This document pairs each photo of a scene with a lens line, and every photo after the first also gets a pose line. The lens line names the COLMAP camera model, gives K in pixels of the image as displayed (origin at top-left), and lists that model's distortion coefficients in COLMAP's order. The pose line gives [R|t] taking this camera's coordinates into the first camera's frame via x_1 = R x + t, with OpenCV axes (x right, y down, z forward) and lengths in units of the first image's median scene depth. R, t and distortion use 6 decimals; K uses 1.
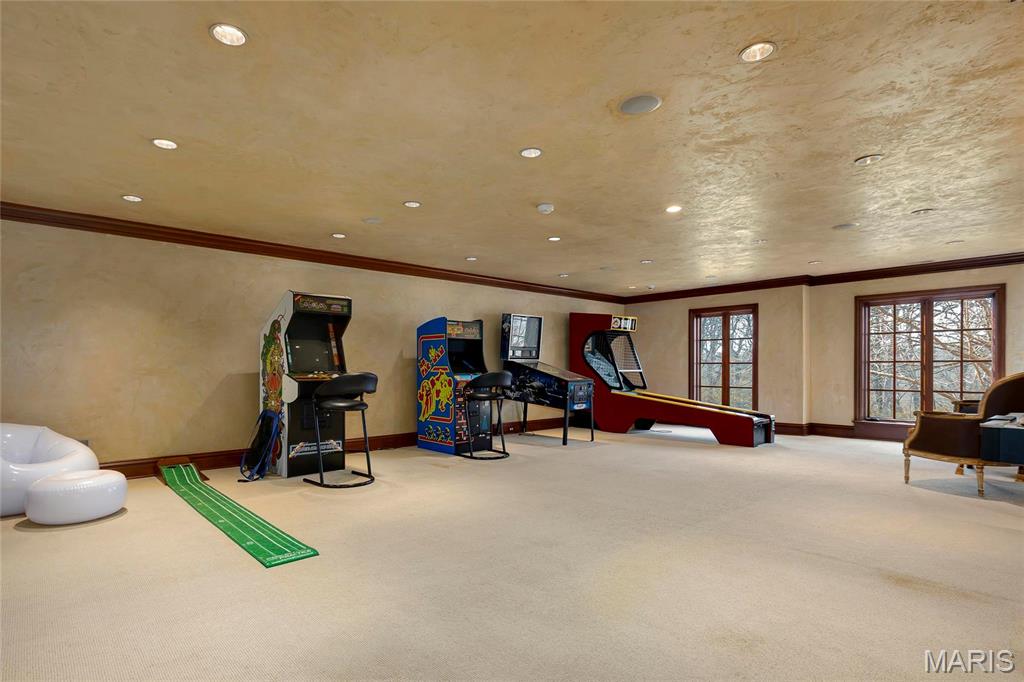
lens RADIAL K [[570.7, 0, 511.5], [0, 570.7, 369.7], [0, 0, 1]] dist [-0.000710, -0.000154]
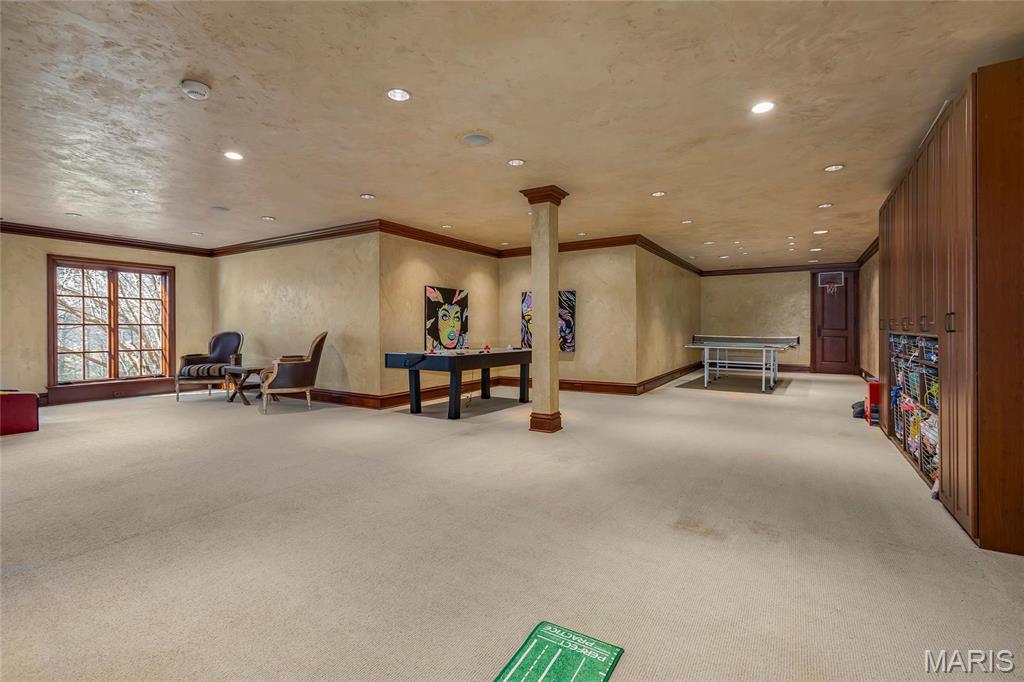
lens RADIAL K [[464.9, 0, 510.6], [0, 464.9, 338.4], [0, 0, 1]] dist [0.001446, 0.000126]
pose [[-0.319127, -0.018711, 0.947527, -0.377291], [0.004454, 0.999764, 0.021243, -0.003297], [-0.947702, 0.010999, -0.318968, 0.553954]]
